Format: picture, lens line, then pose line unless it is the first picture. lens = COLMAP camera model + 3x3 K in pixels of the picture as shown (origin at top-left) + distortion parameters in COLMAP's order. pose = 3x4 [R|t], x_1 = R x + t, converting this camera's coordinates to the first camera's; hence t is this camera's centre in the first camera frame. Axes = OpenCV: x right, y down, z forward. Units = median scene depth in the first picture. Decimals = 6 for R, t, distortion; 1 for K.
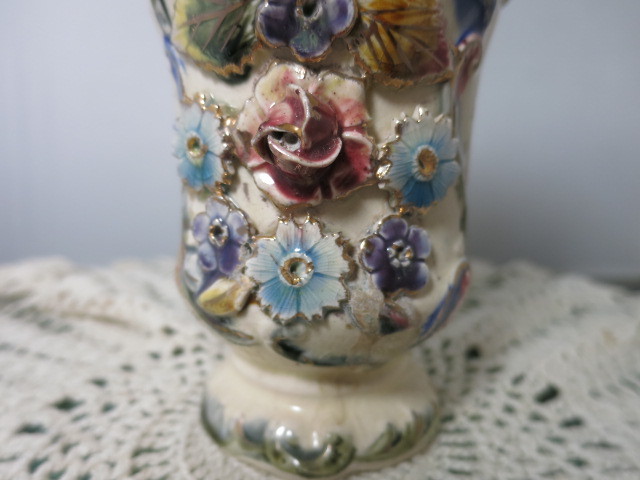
lens RADIAL K [[441.7, 0, 306.1], [0, 441.7, 240.4], [0, 0, 1]] dist [-0.027027, 0.004636]
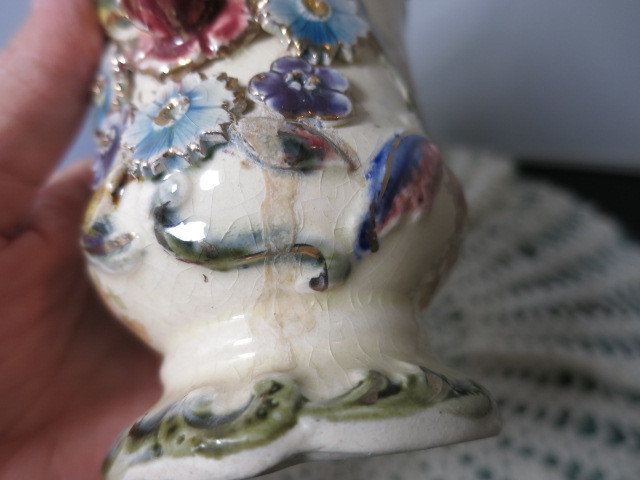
lens RADIAL K [[441.7, 0, 306.1], [0, 441.7, 240.4], [0, 0, 1]] dist [-0.027027, 0.004636]
pose [[0.964739, -0.228231, -0.131108, 0.228894], [0.108350, 0.798313, -0.592416, 0.644520], [0.239873, 0.557321, 0.794893, 0.468030]]
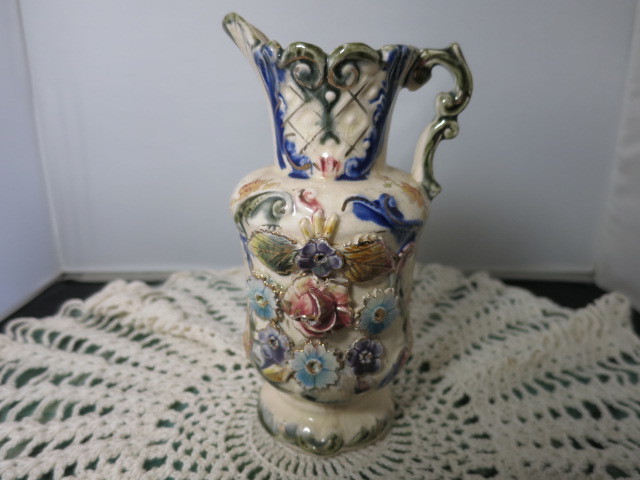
lens RADIAL K [[441.7, 0, 306.1], [0, 441.7, 240.4], [0, 0, 1]] dist [-0.027027, 0.004636]
pose [[0.999780, 0.000112, -0.020972, -0.012937], [0.003060, 0.988503, 0.151168, -0.698156], [0.020748, -0.151199, 0.988286, -0.789342]]
